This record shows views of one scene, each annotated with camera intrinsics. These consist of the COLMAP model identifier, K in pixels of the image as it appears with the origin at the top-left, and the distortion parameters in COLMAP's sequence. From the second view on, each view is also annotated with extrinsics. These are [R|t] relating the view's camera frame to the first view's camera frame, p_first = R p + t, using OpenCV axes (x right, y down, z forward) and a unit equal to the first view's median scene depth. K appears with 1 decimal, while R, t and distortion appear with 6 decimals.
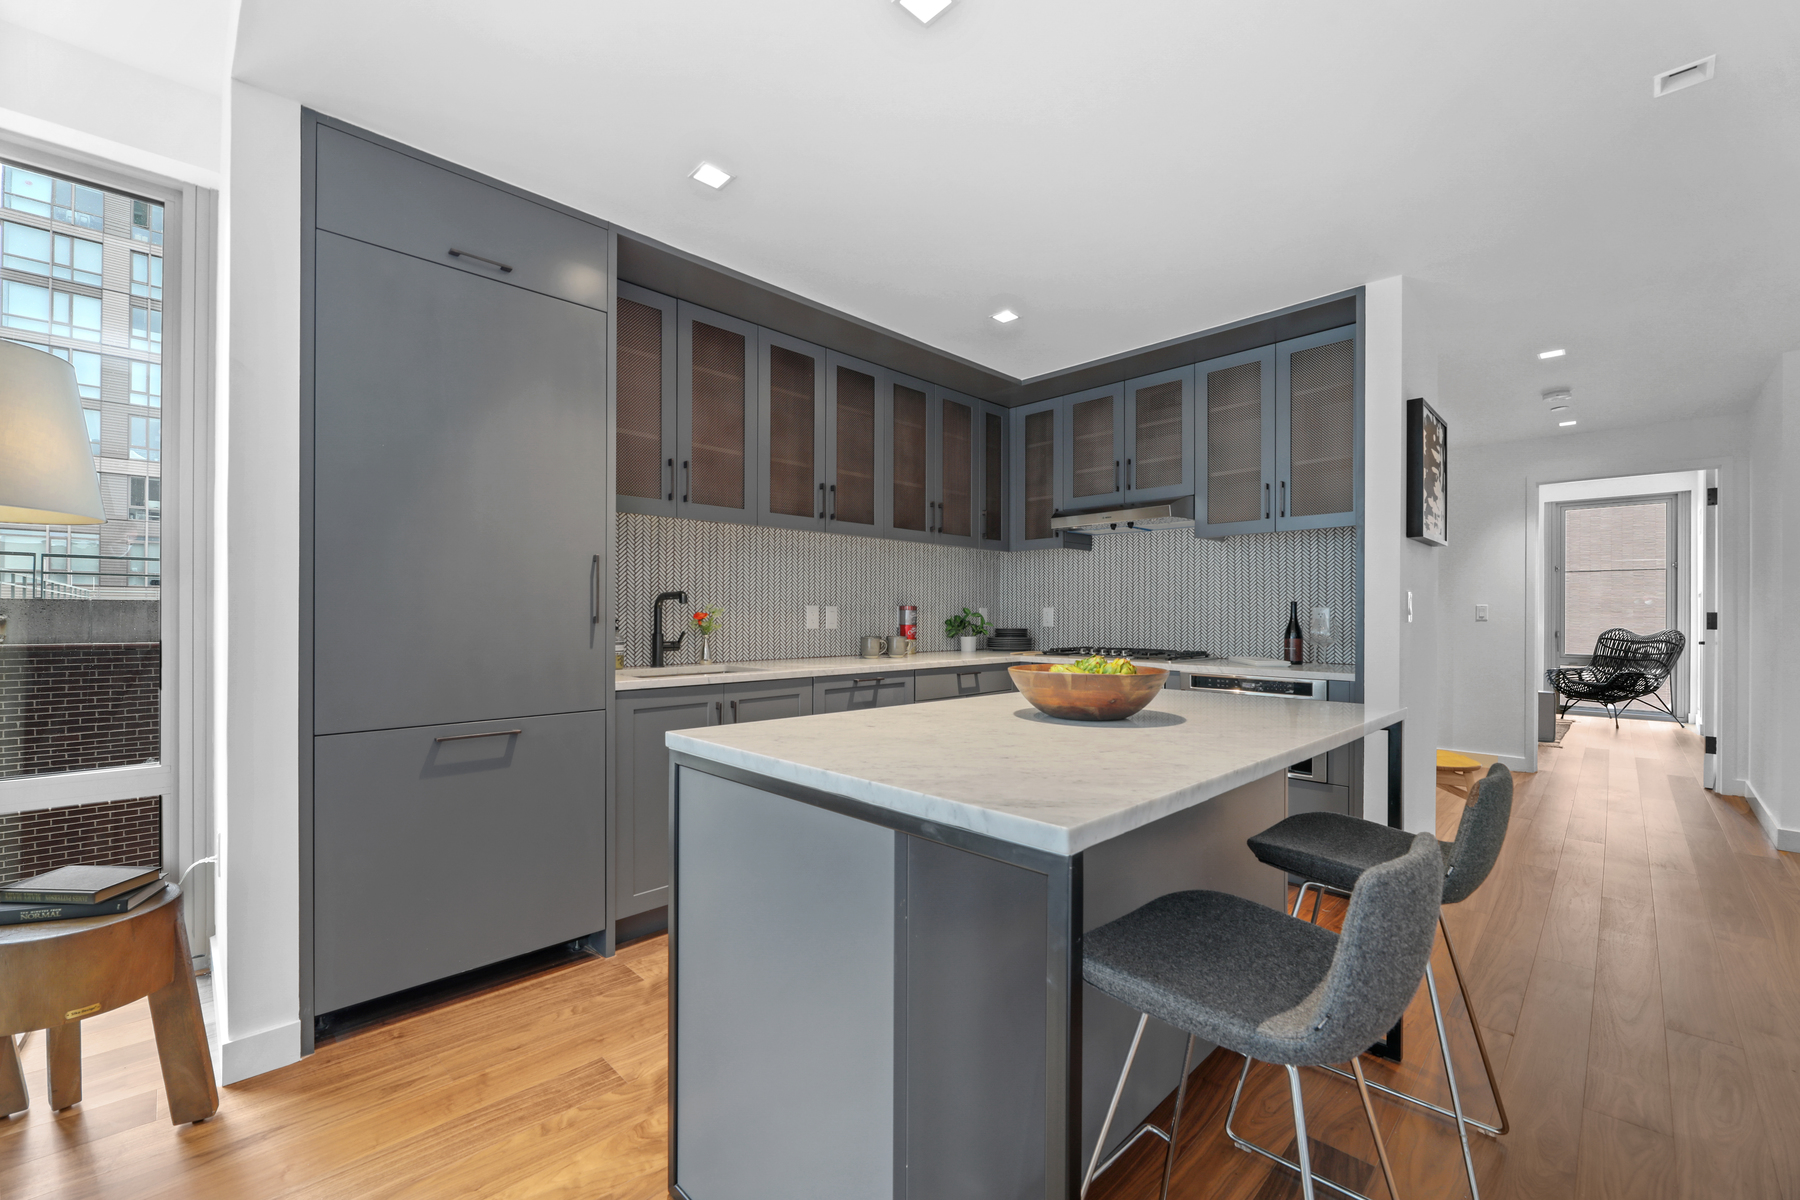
lens RADIAL K [[734.5, 0, 897.6], [0, 734.5, 615.2], [0, 0, 1]] dist [-0.002792, -0.000740]
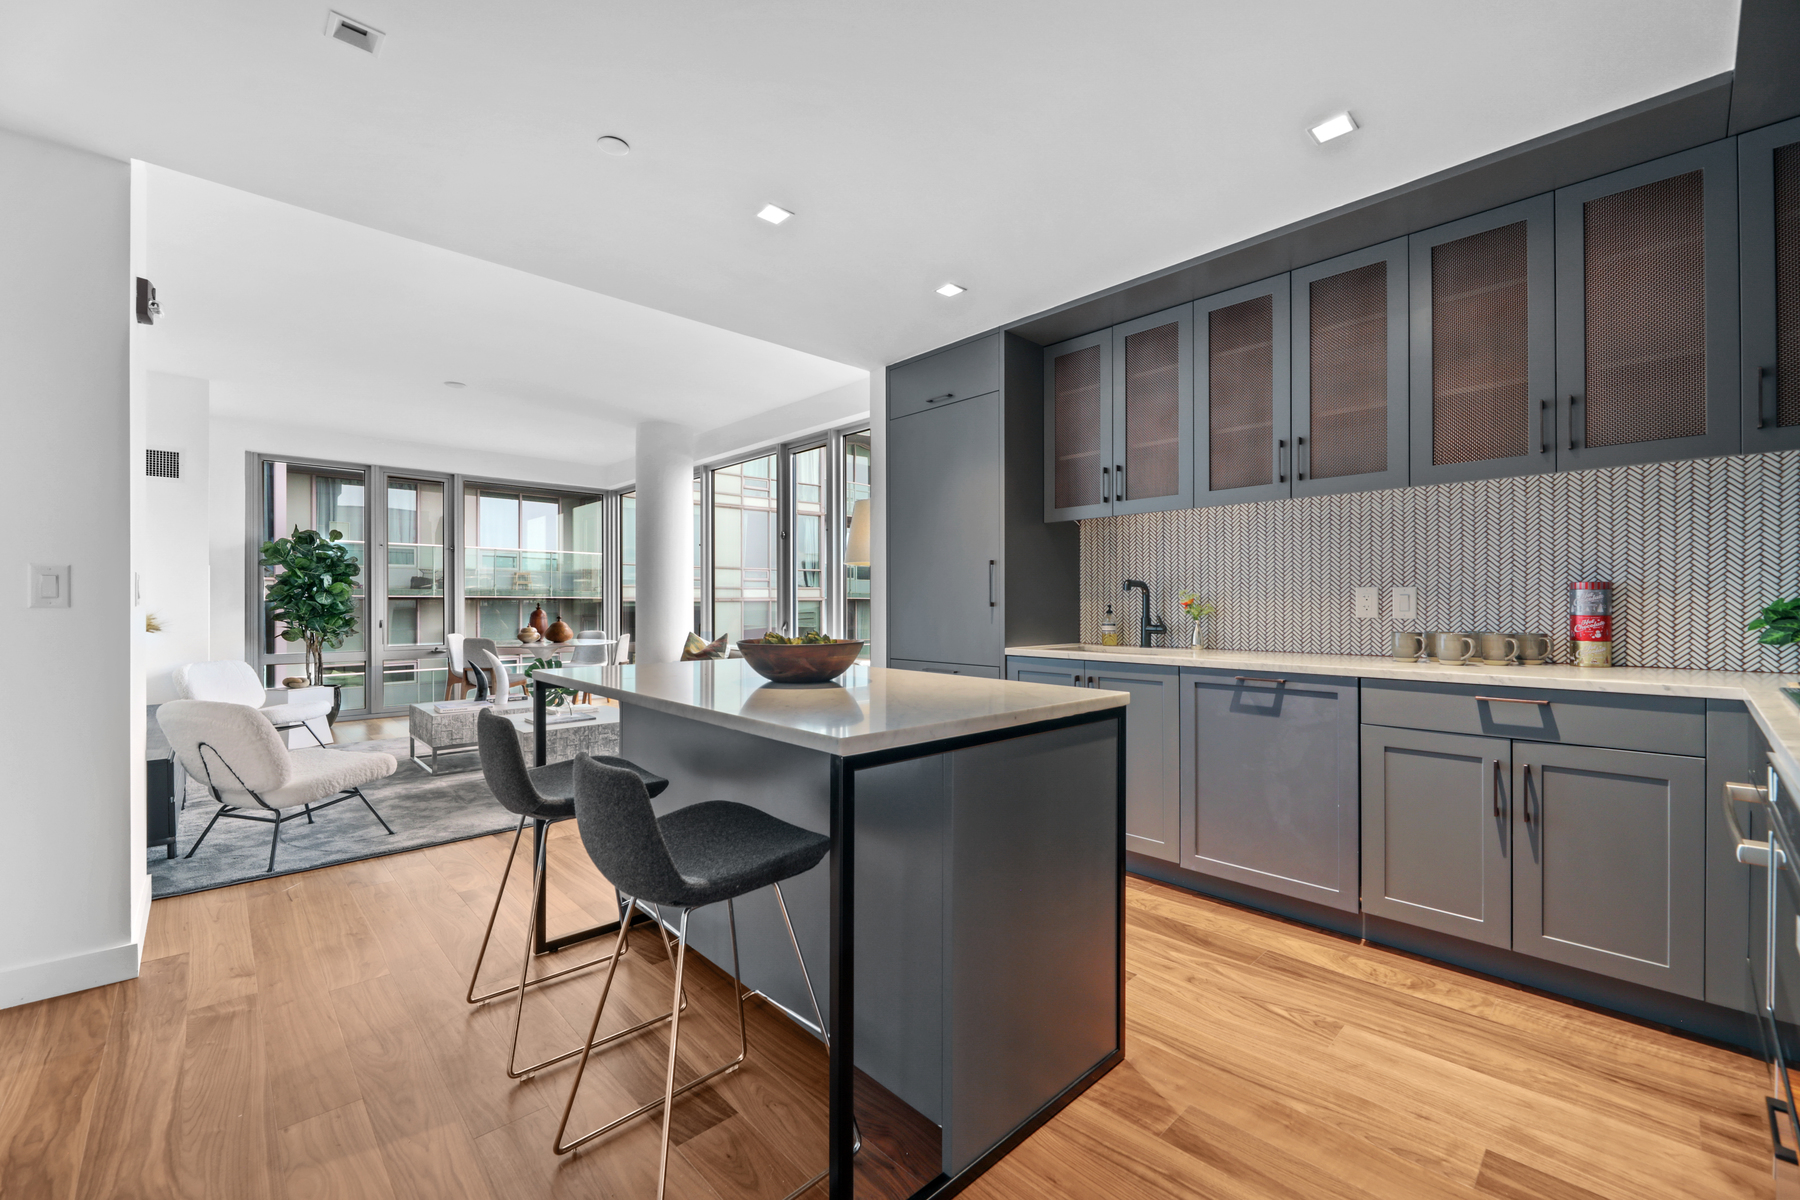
lens RADIAL K [[734.0, 0, 894.7], [0, 734.0, 603.8], [0, 0, 1]] dist [-0.000330, -0.000657]
pose [[-0.025969, -0.004336, -0.999653, 0.673556], [0.001172, 0.999990, -0.004367, 0.006982], [0.999662, -0.001285, -0.025963, 0.539813]]
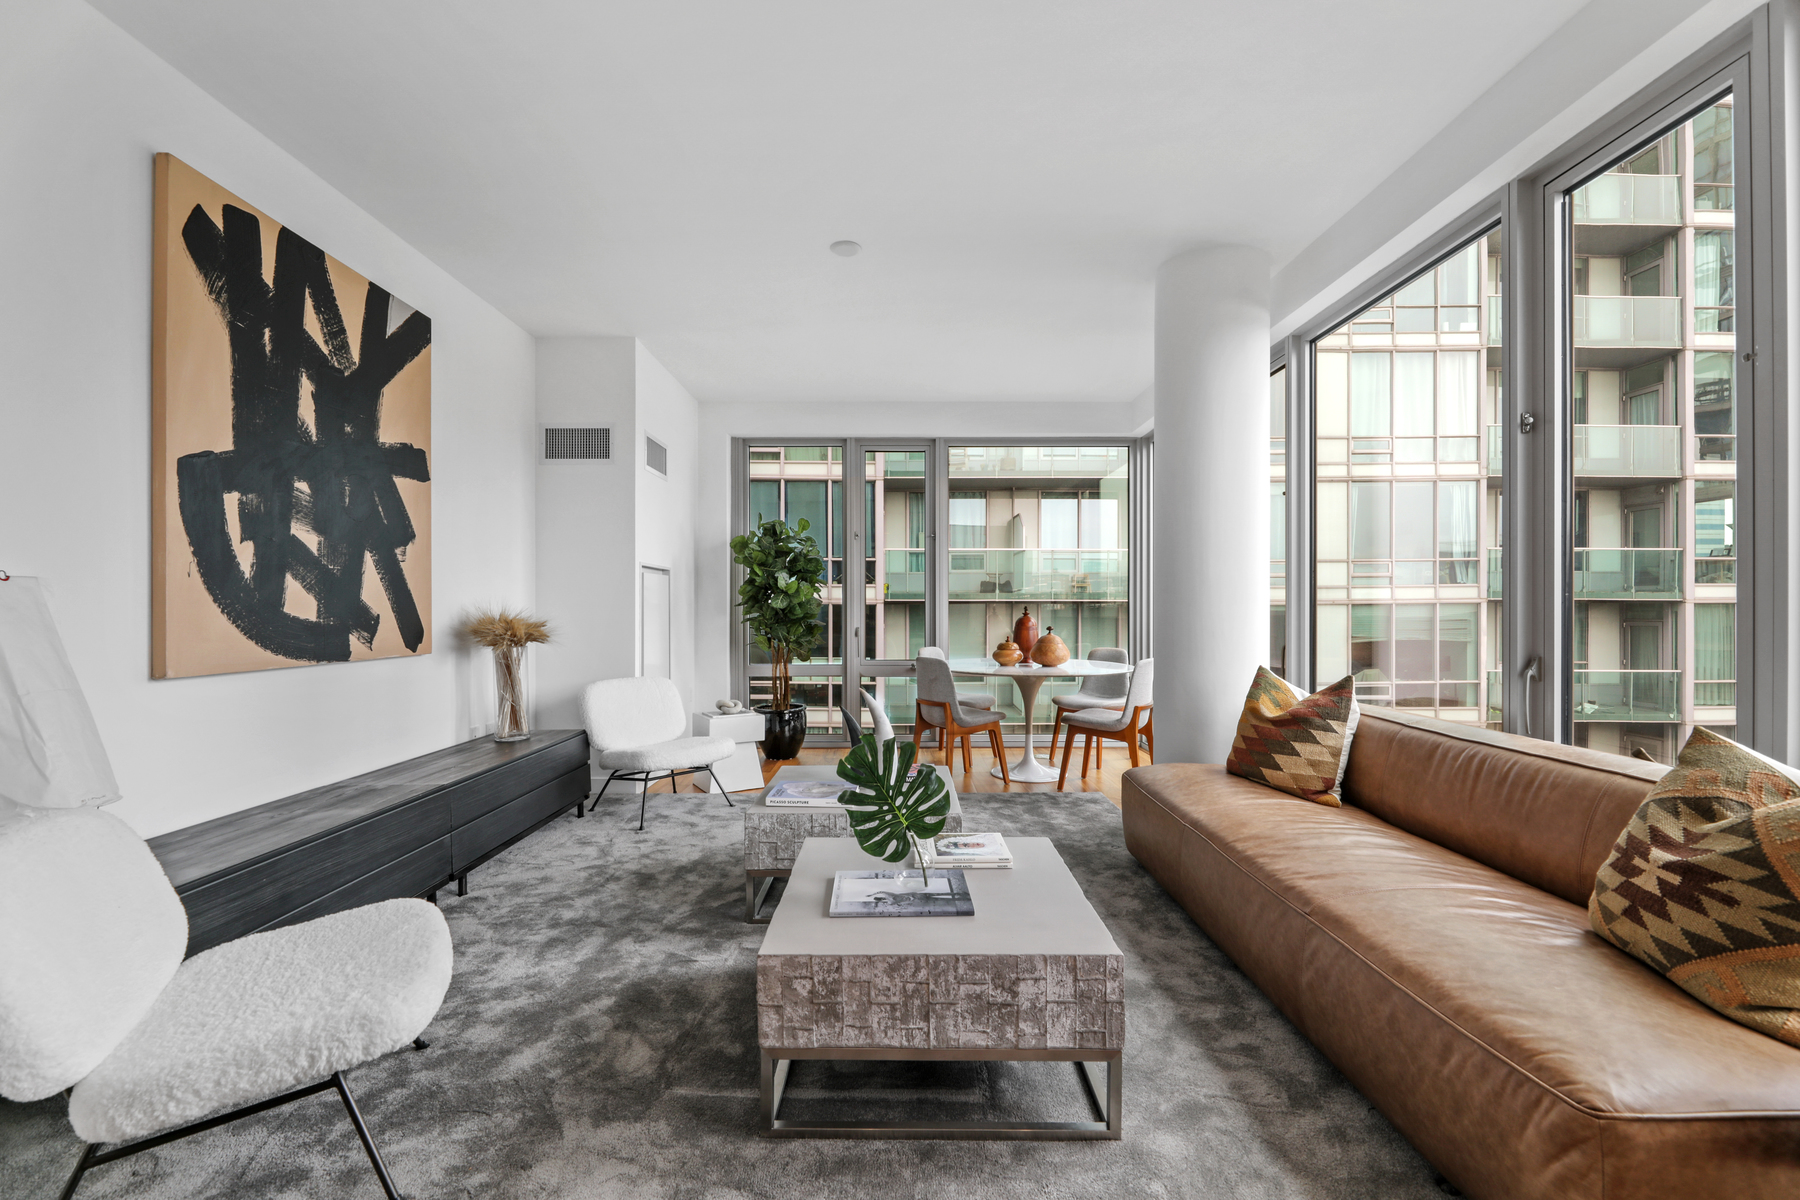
lens RADIAL K [[728.3, 0, 898.6], [0, 728.3, 611.5], [0, 0, 1]] dist [0.000176, -0.003697]
pose [[-0.701295, -0.000650, -0.712871, -0.169844], [-0.002426, 0.999996, 0.001475, 0.003325], [0.712867, 0.002765, -0.701294, 0.297509]]
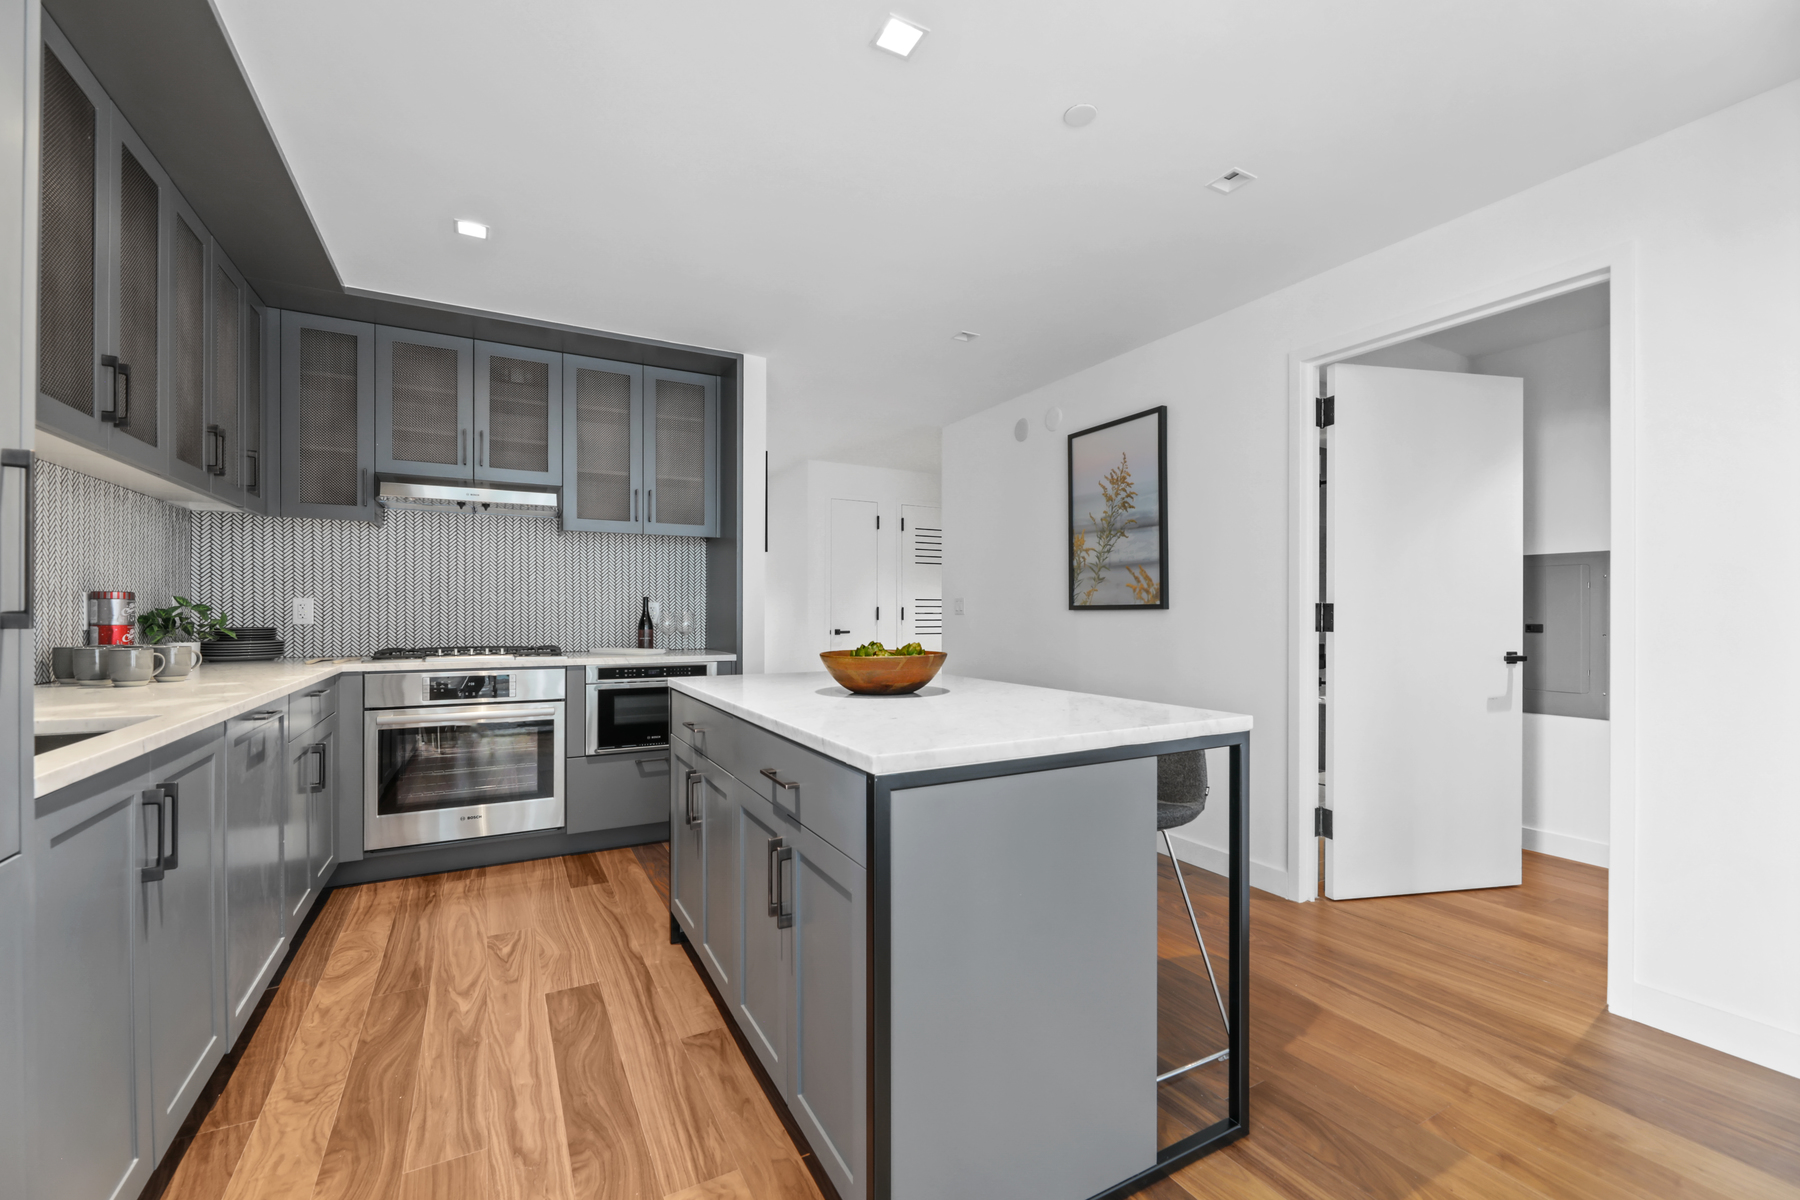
lens RADIAL K [[737.2, 0, 896.3], [0, 737.2, 613.2], [0, 0, 1]] dist [-0.003139, -0.000860]
pose [[0.274068, -0.004581, 0.961699, -0.414700], [-0.001490, 0.999985, 0.005188, 0.000203], [-0.961709, -0.002855, 0.274057, 0.292747]]
